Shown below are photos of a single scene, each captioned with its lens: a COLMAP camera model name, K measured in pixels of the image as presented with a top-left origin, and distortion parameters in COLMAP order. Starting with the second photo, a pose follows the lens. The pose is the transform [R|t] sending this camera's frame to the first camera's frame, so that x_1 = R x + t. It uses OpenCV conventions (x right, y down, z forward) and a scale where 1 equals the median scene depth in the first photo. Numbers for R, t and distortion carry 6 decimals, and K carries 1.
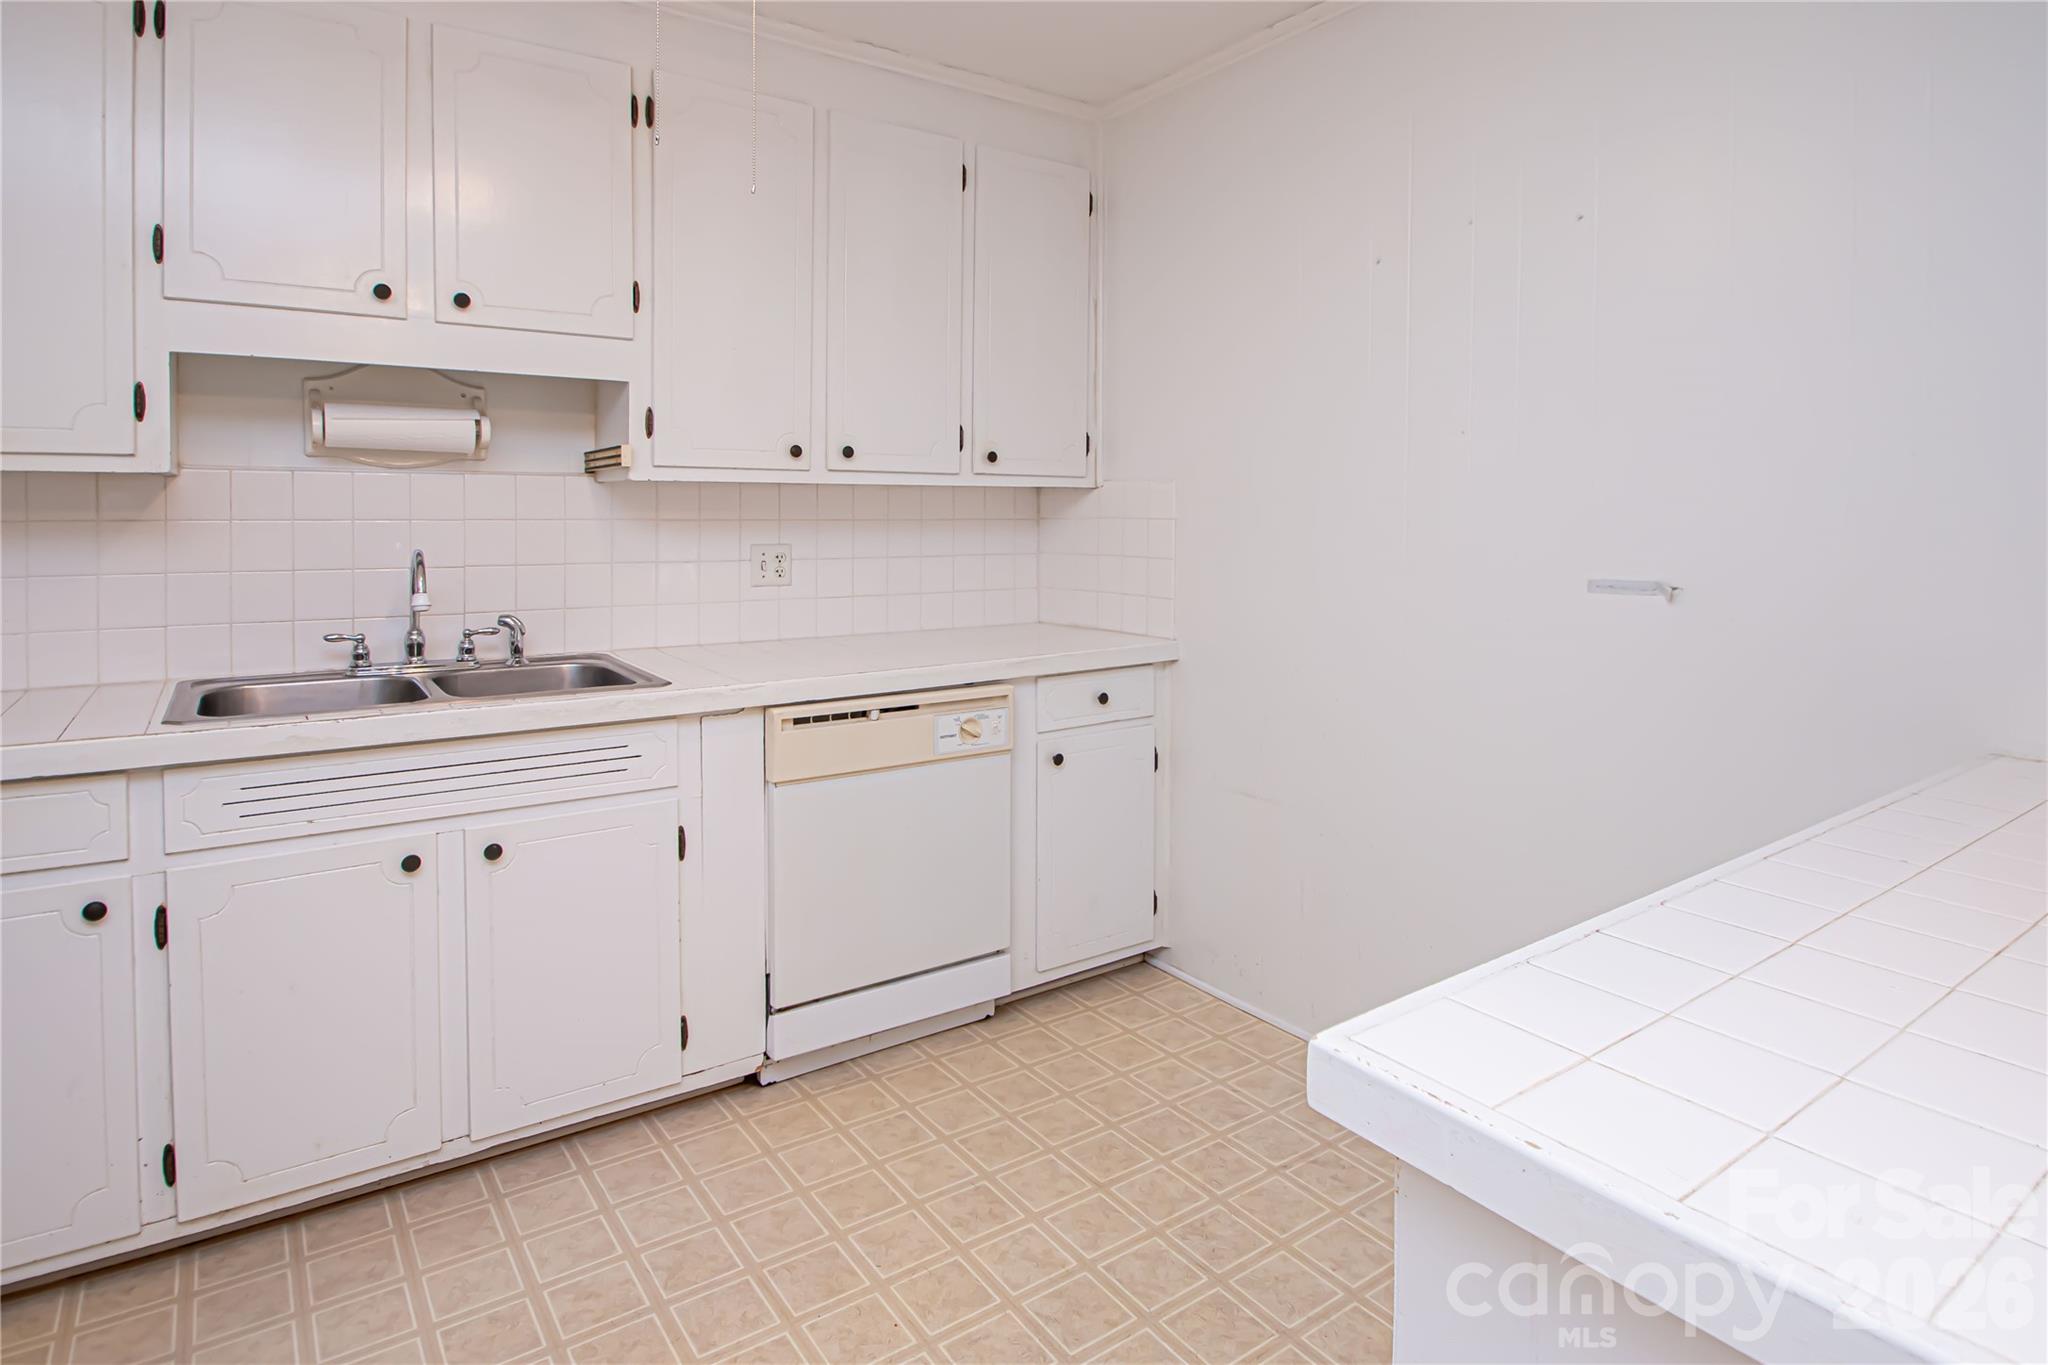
lens RADIAL K [[1107.4, 0, 992.2], [0, 1107.4, 556.9], [0, 0, 1]] dist [0.010233, -0.005355]
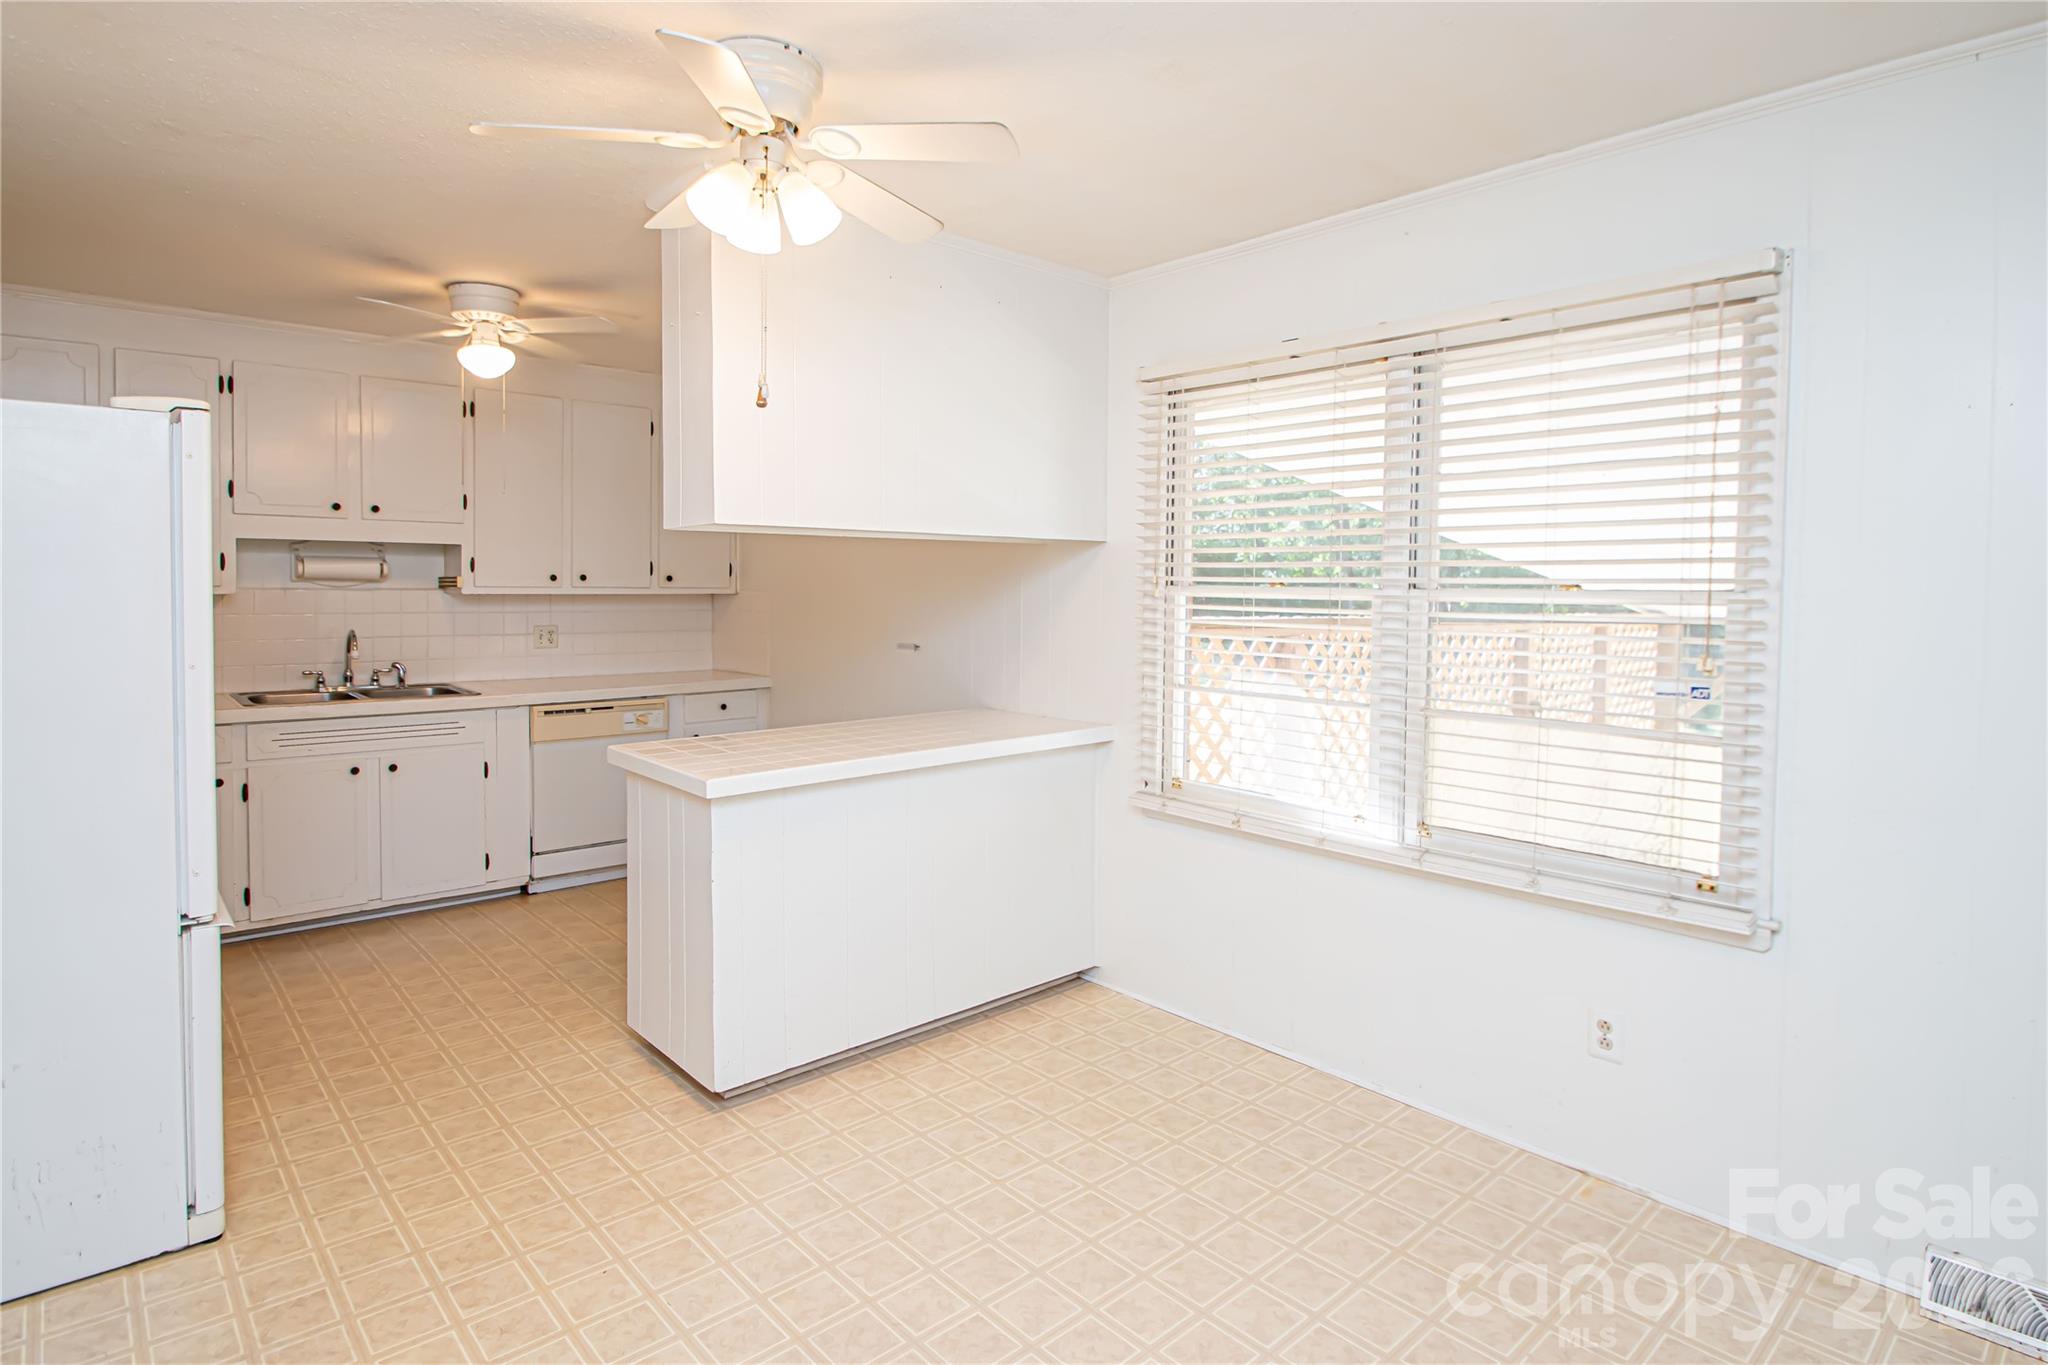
lens RADIAL K [[1107.4, 0, 1002.4], [0, 1107.4, 633.8], [0, 0, 1]] dist [0.010233, -0.005355]
pose [[0.994762, 0.003095, 0.102176, 0.440253], [-0.004084, 0.999947, 0.009474, -0.020648], [-0.102141, -0.009842, 0.994721, -1.094655]]
